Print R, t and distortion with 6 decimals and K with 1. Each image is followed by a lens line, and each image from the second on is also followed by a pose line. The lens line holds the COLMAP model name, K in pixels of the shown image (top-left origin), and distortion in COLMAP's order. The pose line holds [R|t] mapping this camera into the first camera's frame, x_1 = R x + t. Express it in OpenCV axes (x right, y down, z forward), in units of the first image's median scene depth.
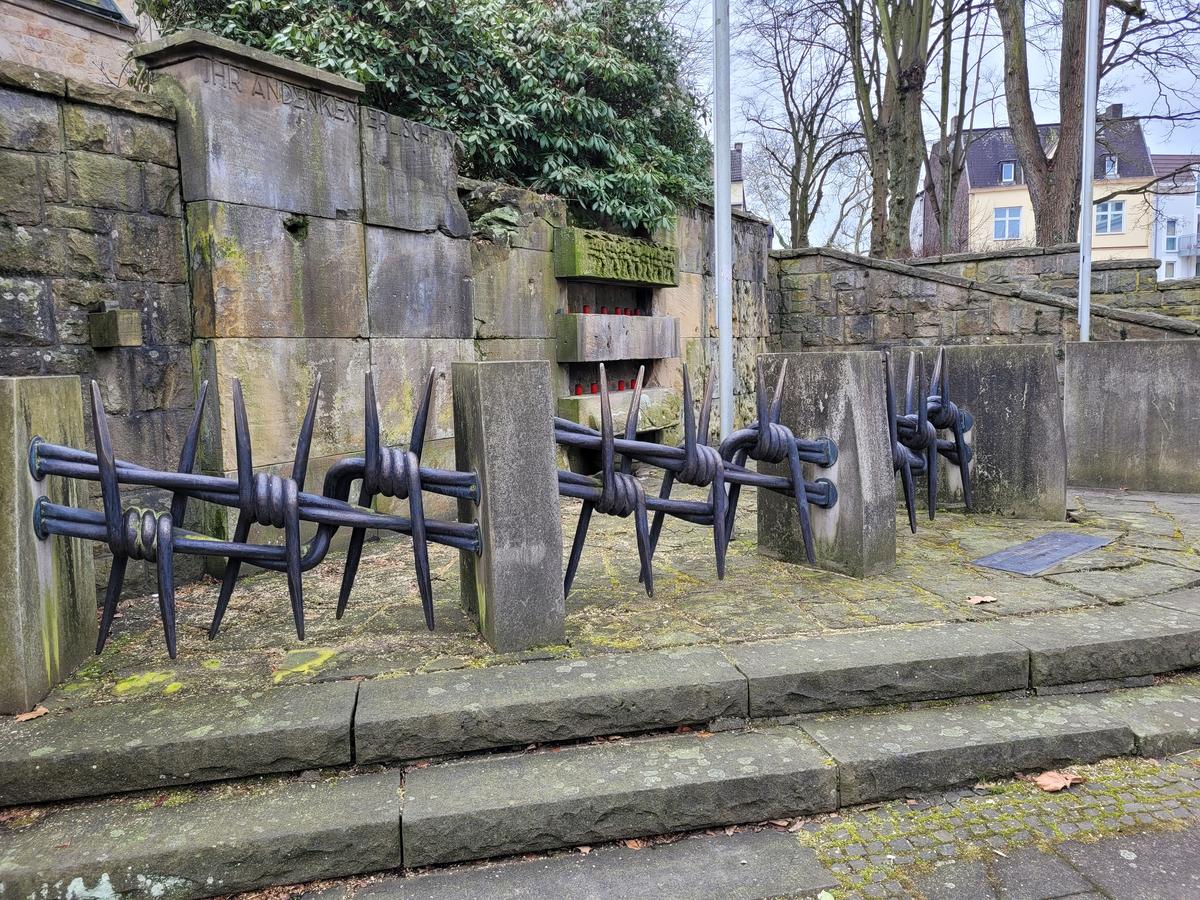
lens RADIAL K [[906.5, 0, 634.2], [0, 906.5, 428.2], [0, 0, 1]] dist [0.045173, -0.029146]
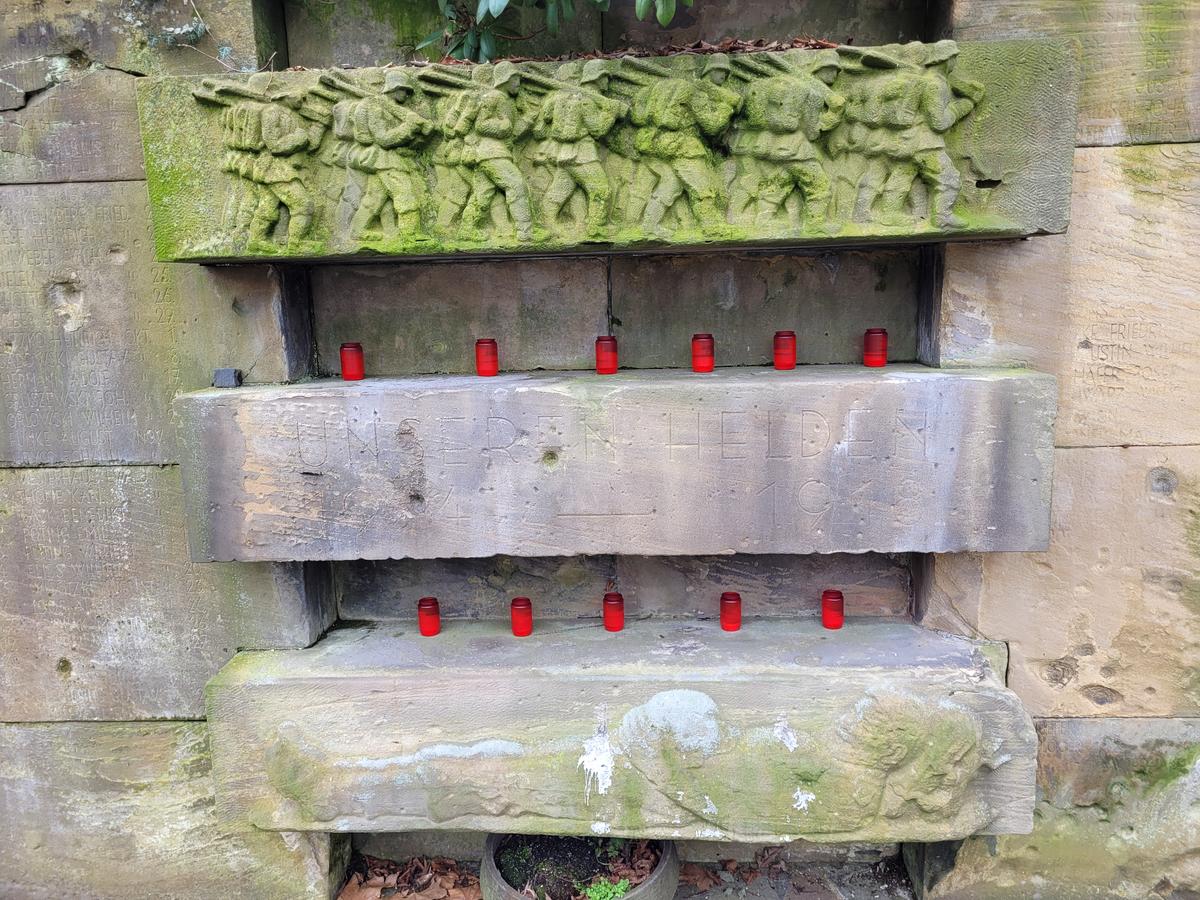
lens RADIAL K [[906.5, 0, 595.7], [0, 906.5, 438.5], [0, 0, 1]] dist [0.045173, -0.029146]
pose [[0.433243, 0.157882, -0.887341, 0.327475], [-0.059270, 0.987397, 0.146746, -0.219123], [0.899326, -0.010984, 0.437140, 1.337082]]
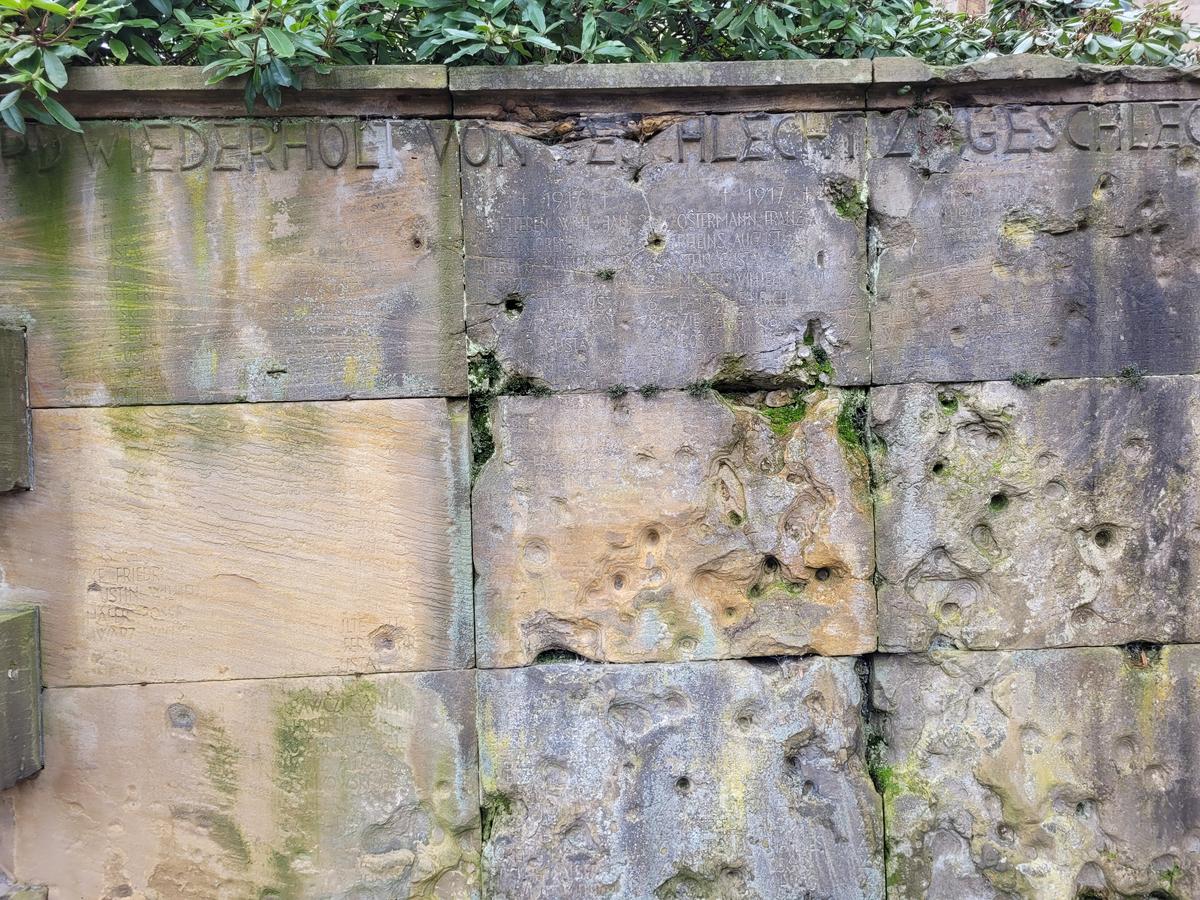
lens RADIAL K [[906.5, 0, 600.2], [0, 906.5, 446.5], [0, 0, 1]] dist [0.045173, -0.029146]
pose [[0.505736, 0.017197, -0.862517, 0.534464], [-0.058517, 0.998182, -0.014409, -0.284272], [0.860702, 0.057759, 0.505823, 1.679365]]
